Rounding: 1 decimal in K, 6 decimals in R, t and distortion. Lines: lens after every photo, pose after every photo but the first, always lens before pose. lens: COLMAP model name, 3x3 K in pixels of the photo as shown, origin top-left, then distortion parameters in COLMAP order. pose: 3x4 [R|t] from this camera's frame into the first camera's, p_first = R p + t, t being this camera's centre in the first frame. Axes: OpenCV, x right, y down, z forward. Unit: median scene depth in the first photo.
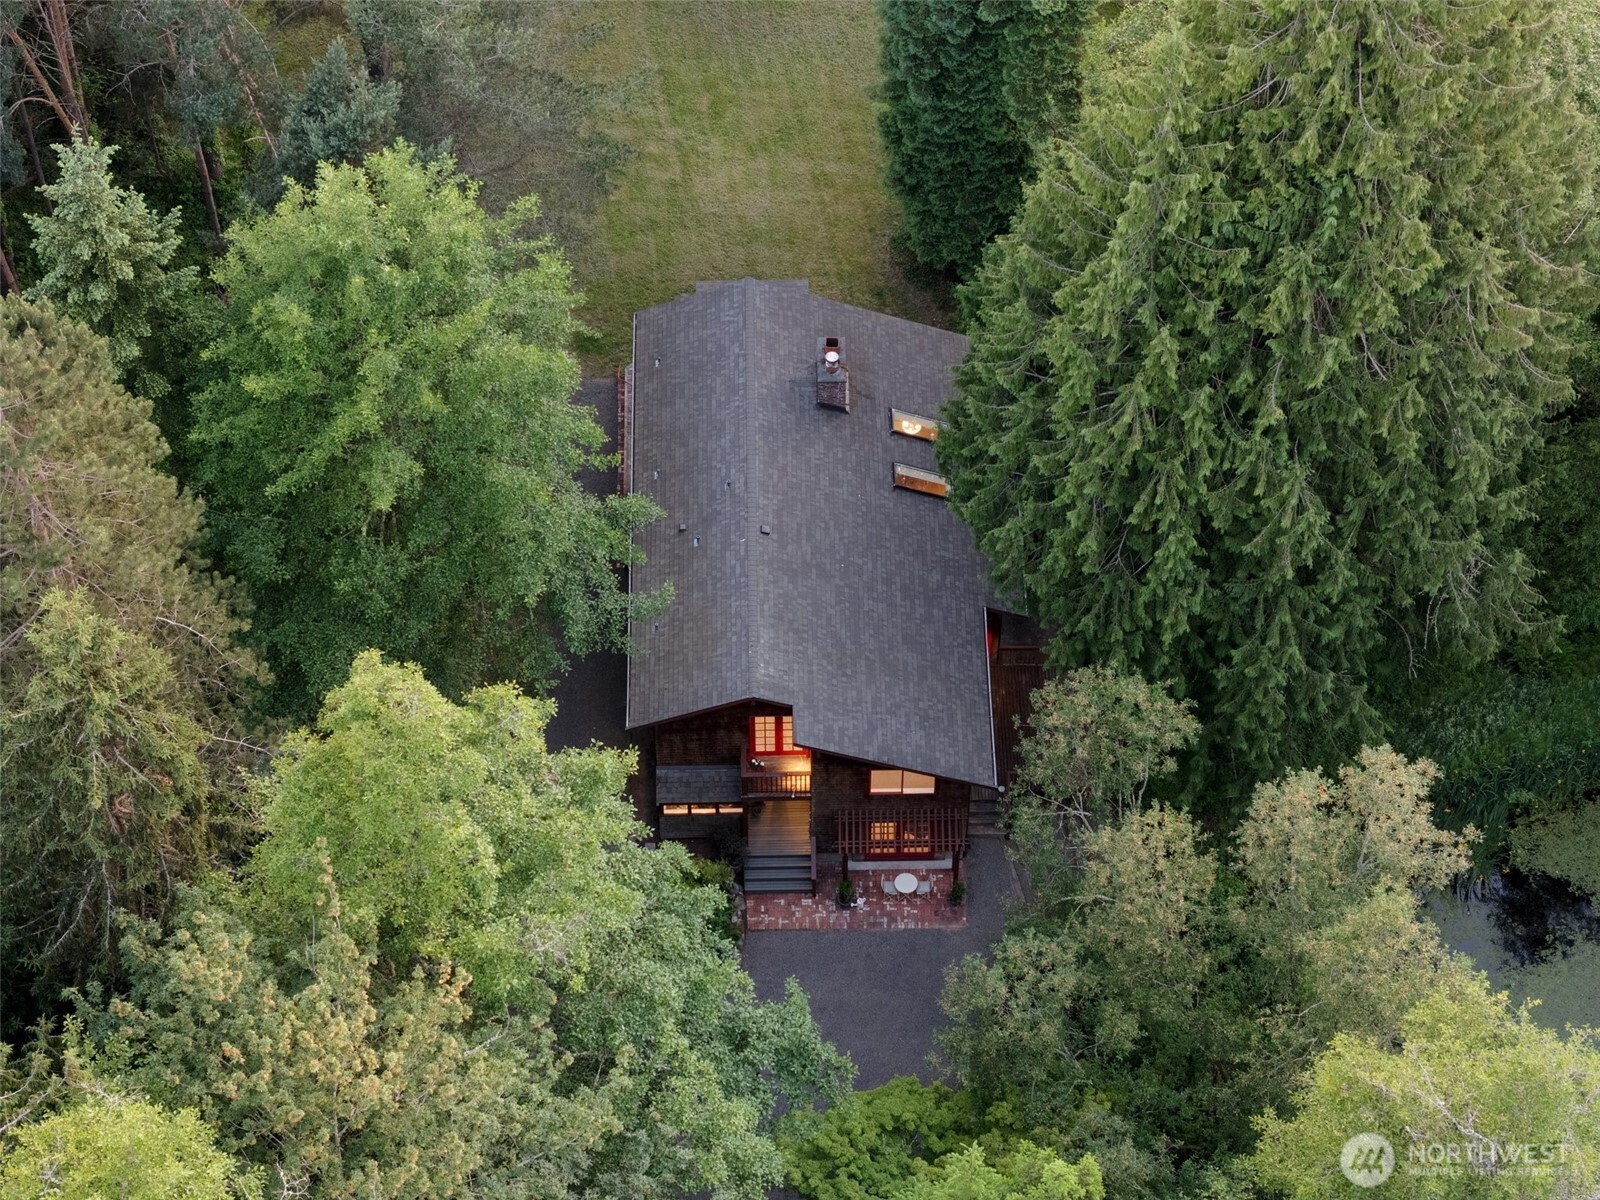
lens RADIAL K [[3246.4, 0, 800.0], [0, 3246.4, 600.0], [0, 0, 1]] dist [-0.022319, 0.029241]
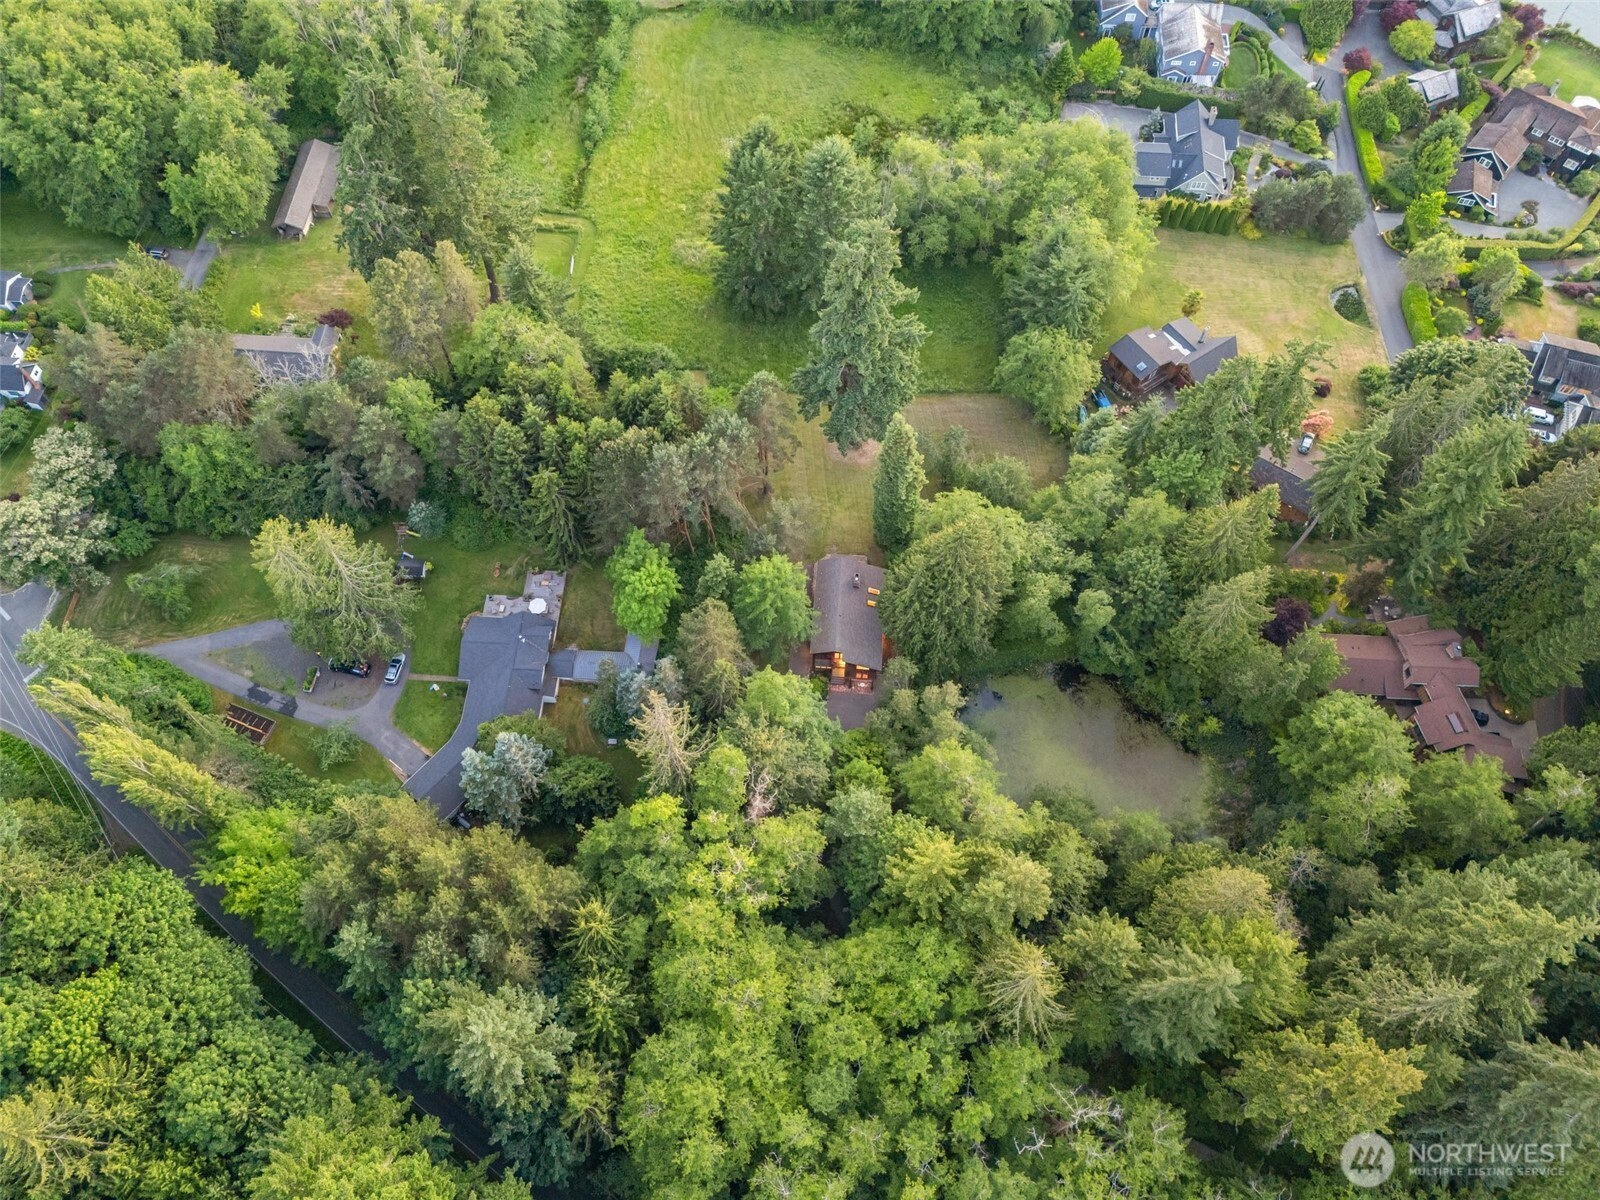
lens RADIAL K [[1169.2, 0, 790.3], [0, 1169.2, 596.9], [0, 0, 1]] dist [0.149960, -0.238831]
pose [[0.995104, 0.085766, -0.049107, -0.001243], [-0.077346, 0.985156, 0.153246, -0.364243], [0.061521, -0.148698, 0.986967, -0.898649]]
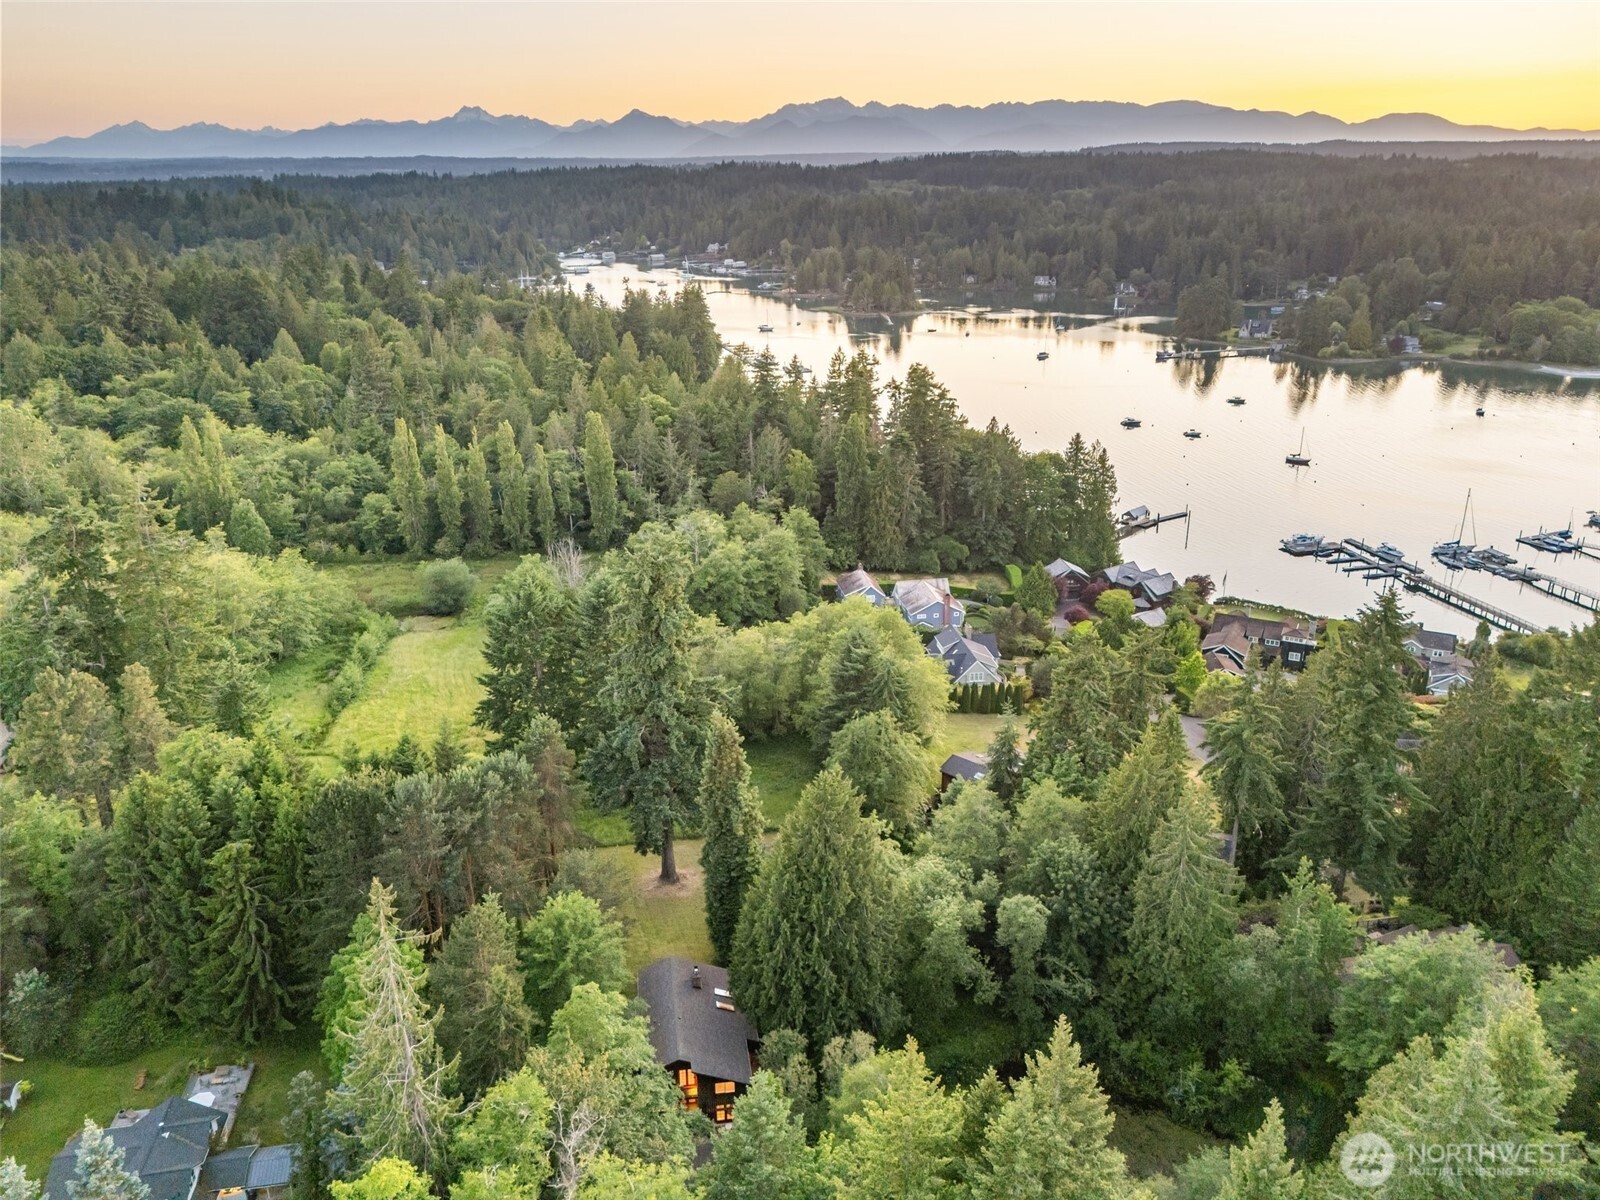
lens RADIAL K [[1169.2, 0, 790.3], [0, 1169.2, 596.9], [0, 0, 1]] dist [0.149960, -0.238831]
pose [[0.992031, -0.046974, 0.116906, -0.023277], [0.103865, 0.830133, -0.547805, 0.345583], [-0.071315, 0.555582, 0.828397, -0.330632]]
